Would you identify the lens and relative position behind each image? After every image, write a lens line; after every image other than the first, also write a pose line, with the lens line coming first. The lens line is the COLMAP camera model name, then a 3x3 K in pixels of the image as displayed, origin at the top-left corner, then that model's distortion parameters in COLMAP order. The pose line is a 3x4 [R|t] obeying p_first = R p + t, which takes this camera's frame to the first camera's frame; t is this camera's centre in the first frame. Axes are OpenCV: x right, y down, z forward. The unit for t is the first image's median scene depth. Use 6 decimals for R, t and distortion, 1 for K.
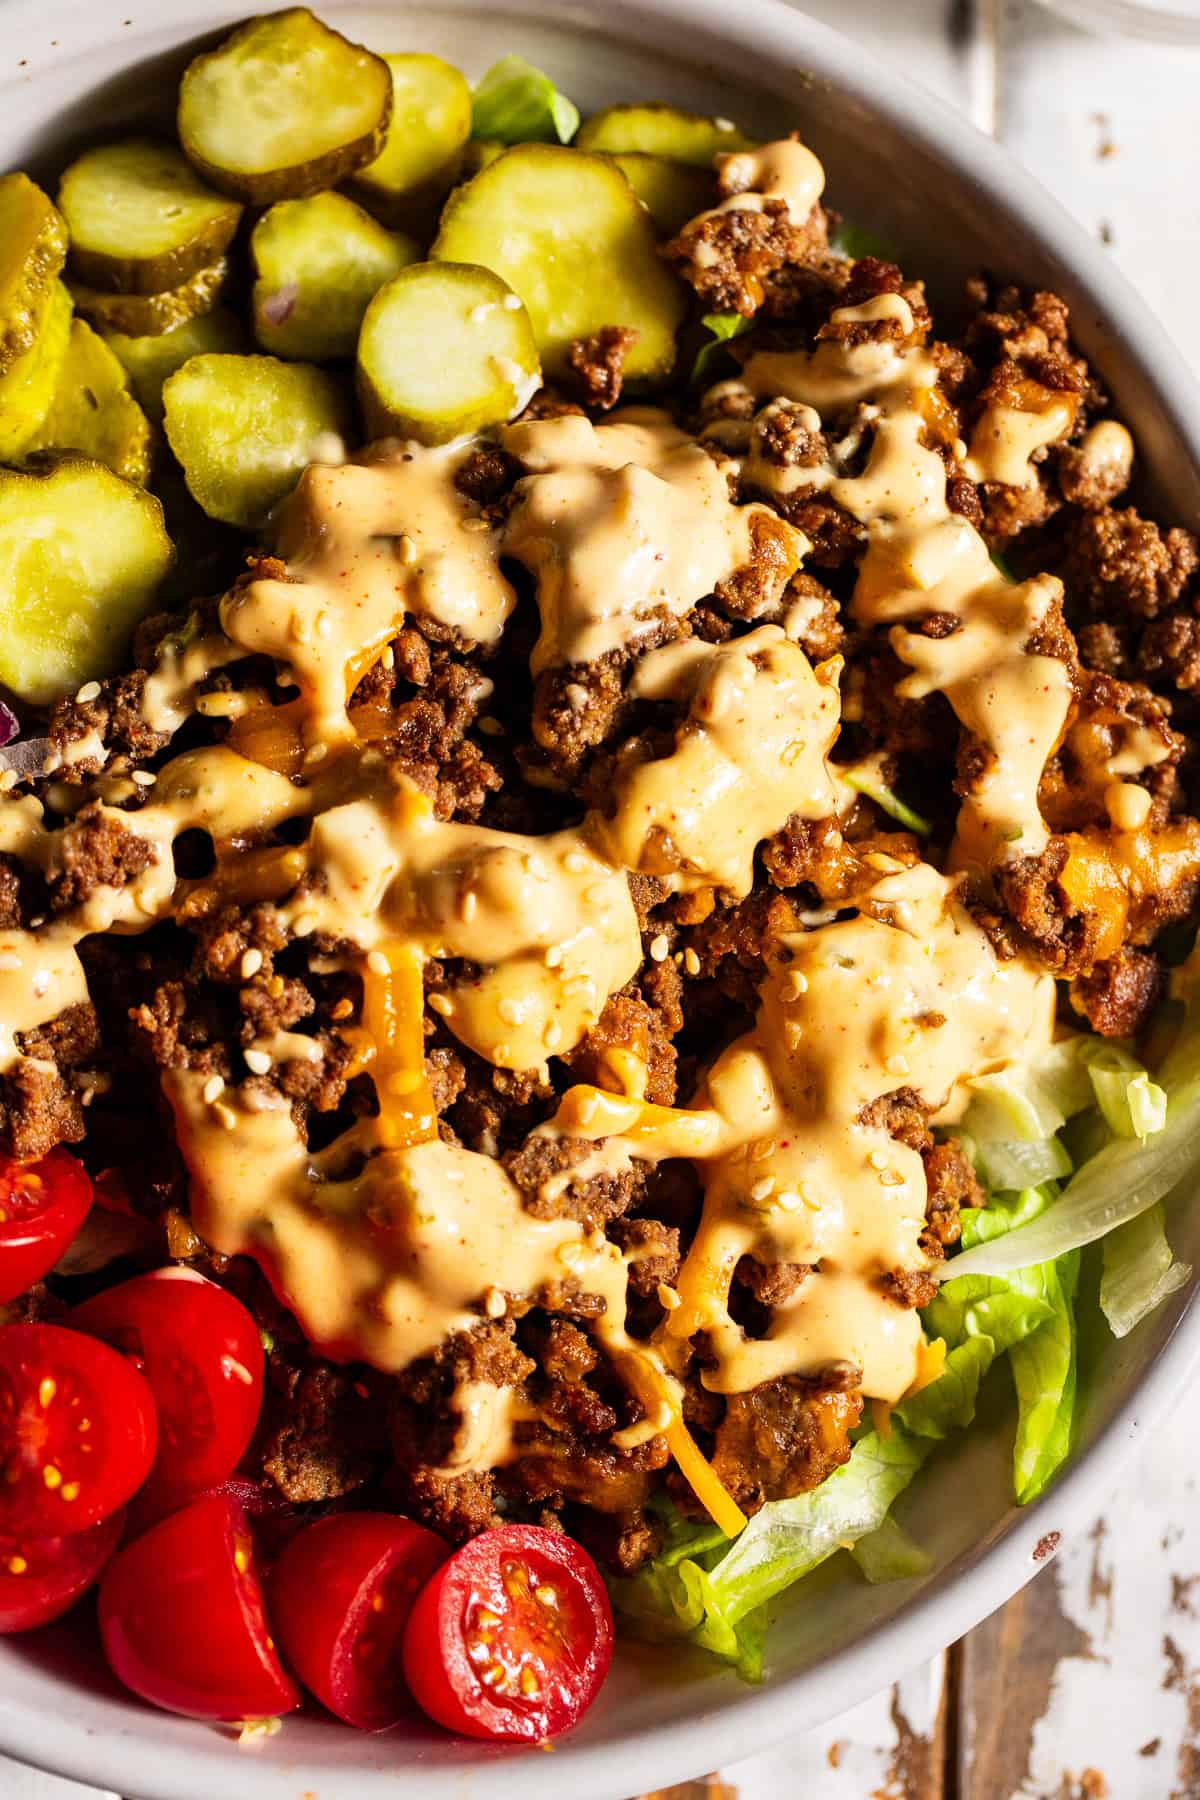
lens RADIAL K [[6300.1, 0, 600.0], [0, 6300.1, 900.0], [0, 0, 1]] dist [-0.023490, 1.391204]
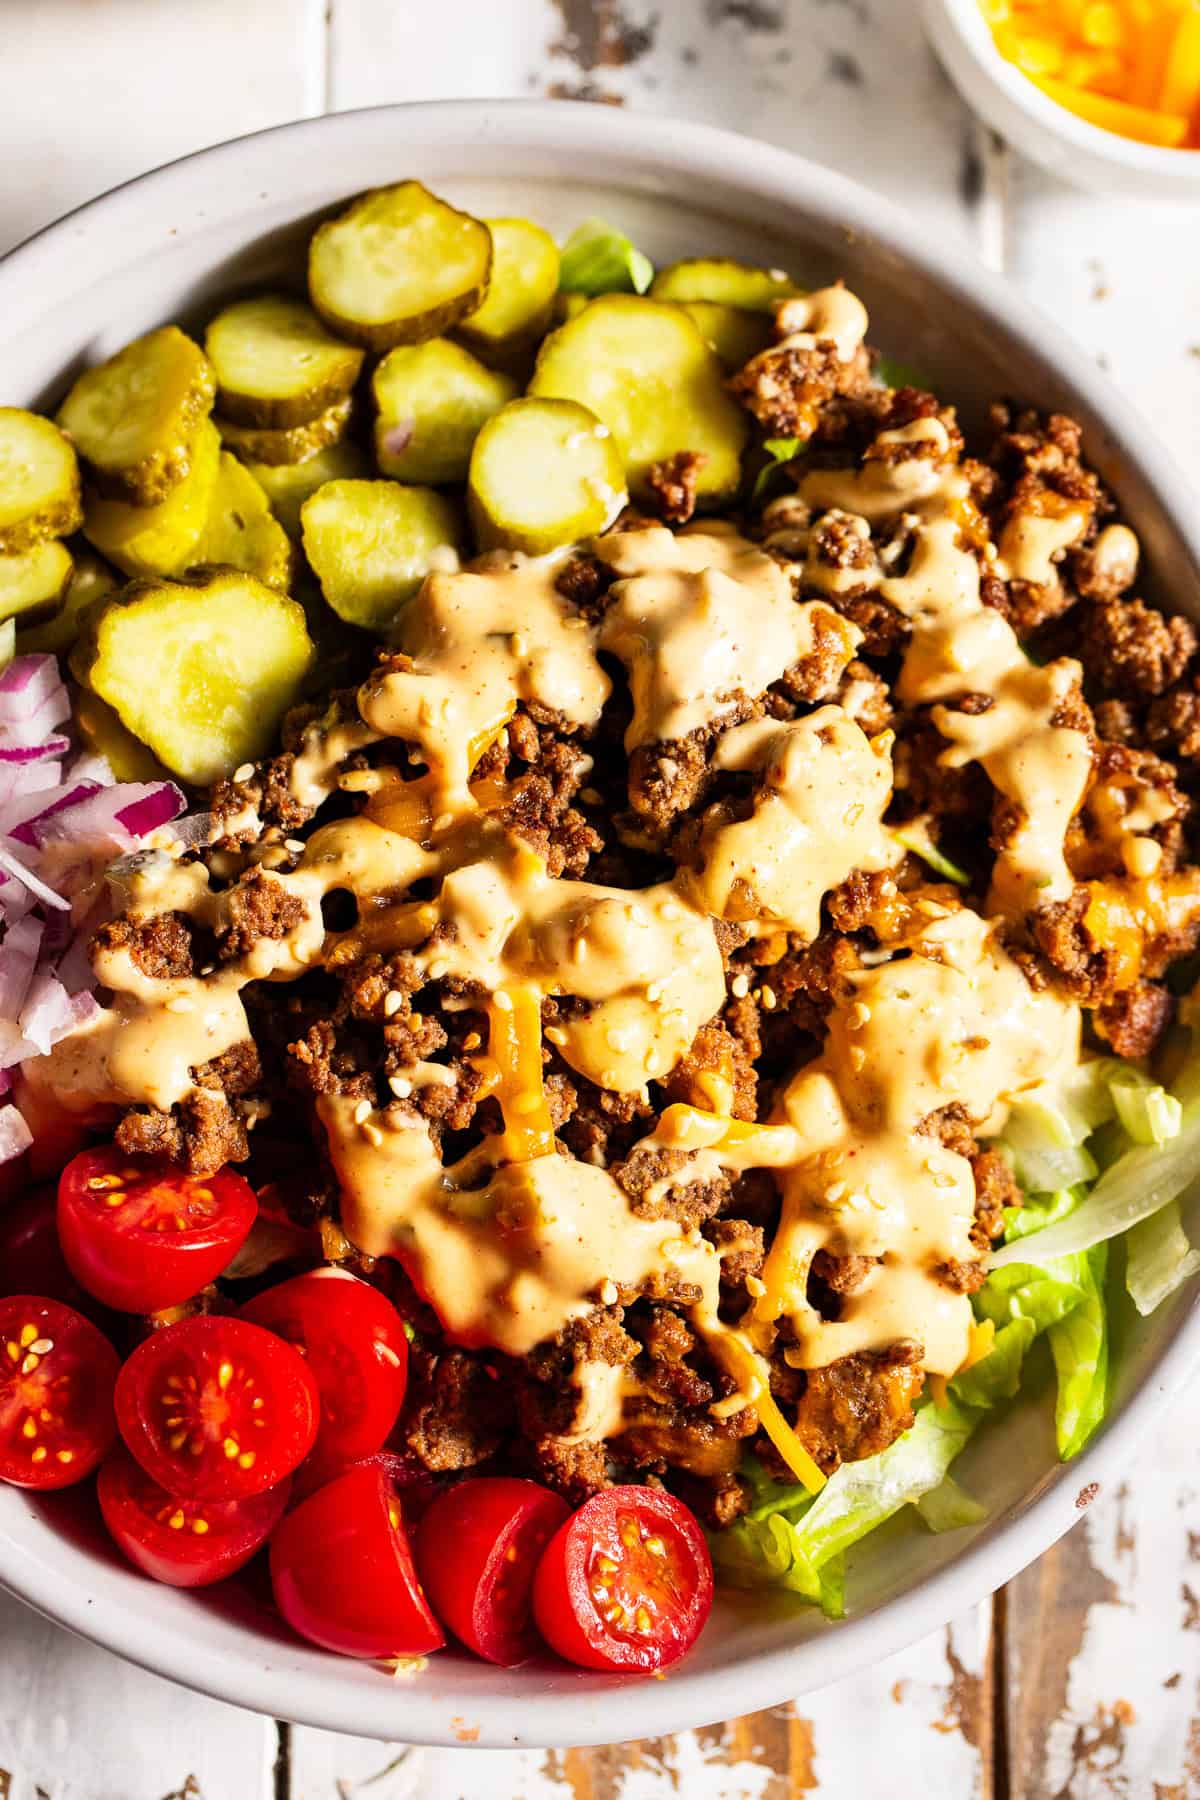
lens RADIAL K [[6086.1, 0, 600.0], [0, 6086.1, 900.0], [0, 0, 1]] dist [0.031089, 0.915214]
pose [[0.999755, -0.017562, 0.013503, -0.031144], [0.017855, 0.999601, -0.021907, 0.015890], [-0.013113, 0.022143, 0.999669, -0.117307]]
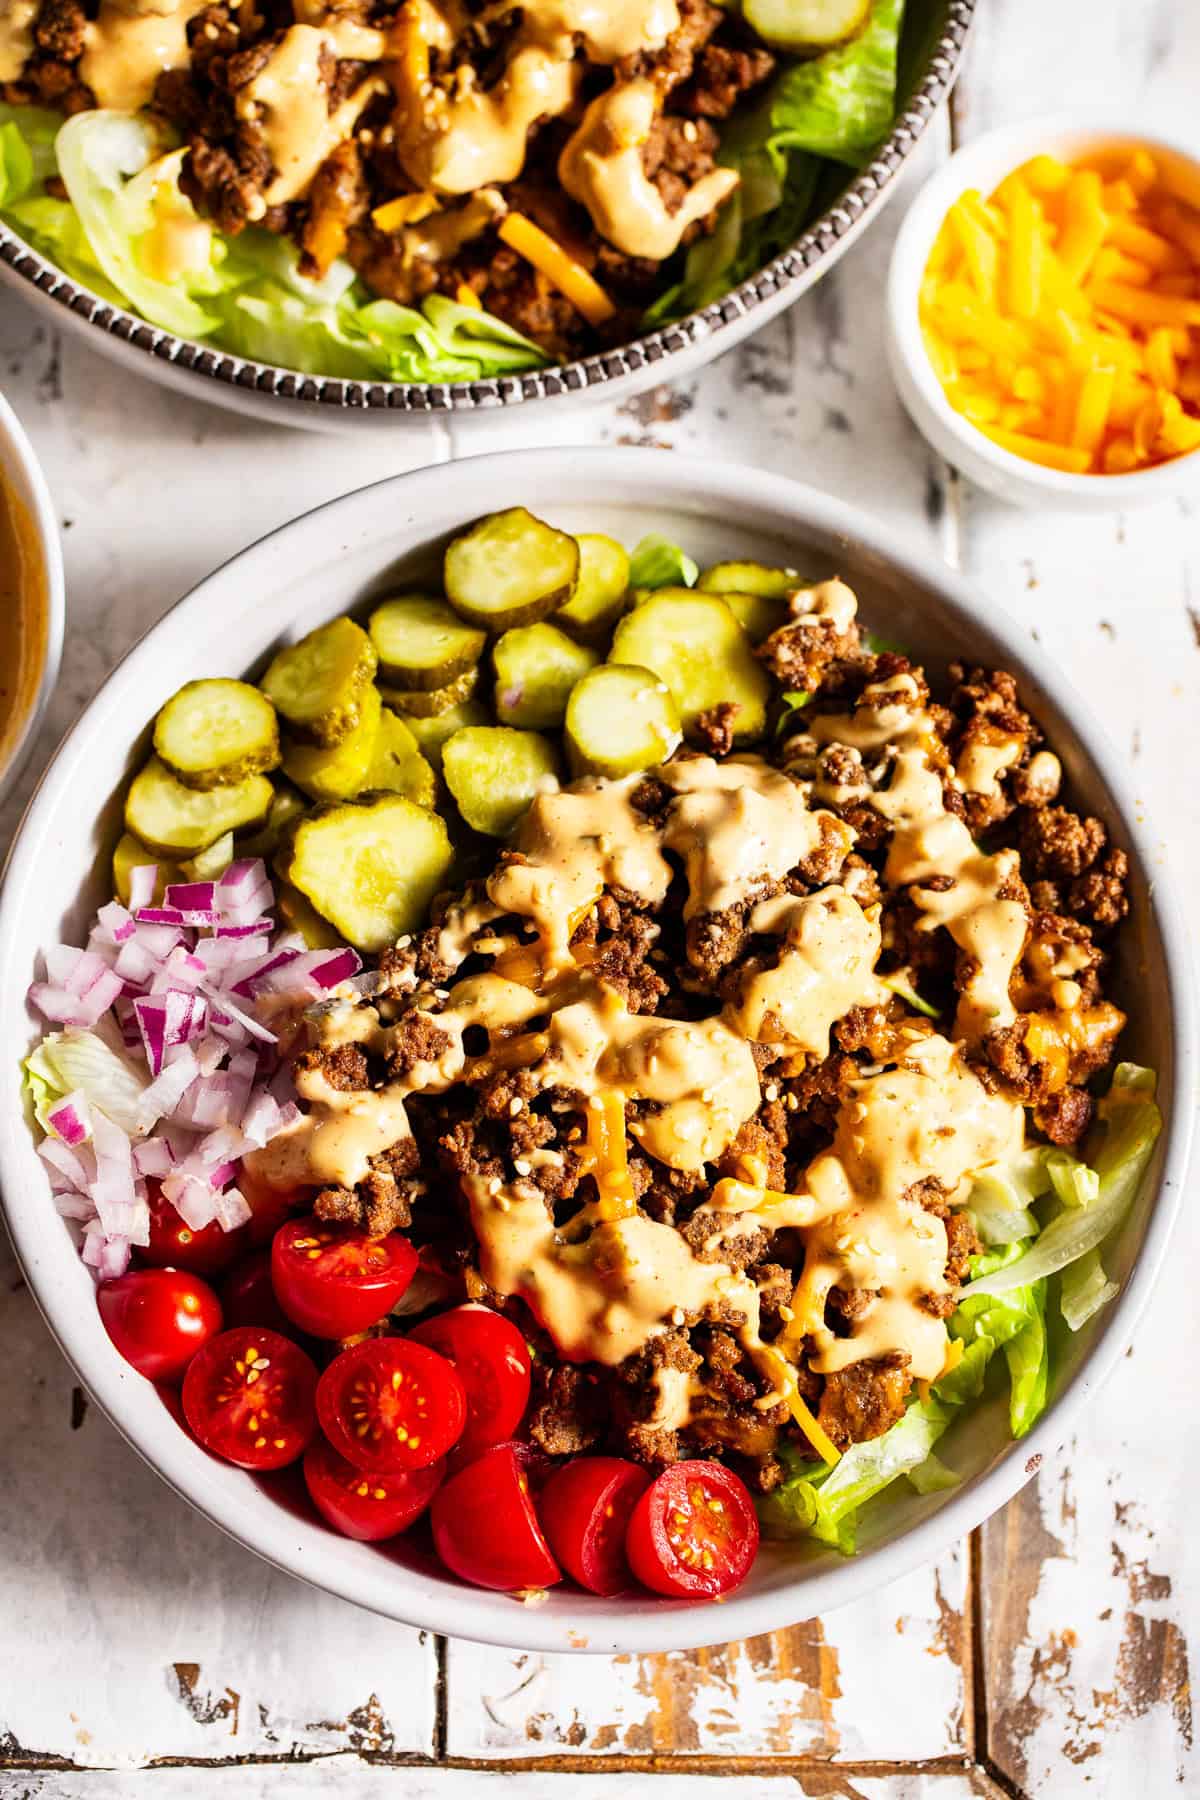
lens RADIAL K [[5371.9, 0, 677.7], [0, 5371.9, 949.8], [0, 0, 1]] dist [0.165631, 0.185179]
pose [[0.999316, -0.034028, 0.014460, -0.032052], [0.034889, 0.997331, -0.064144, 0.057107], [-0.012239, 0.064605, 0.997836, -0.337664]]
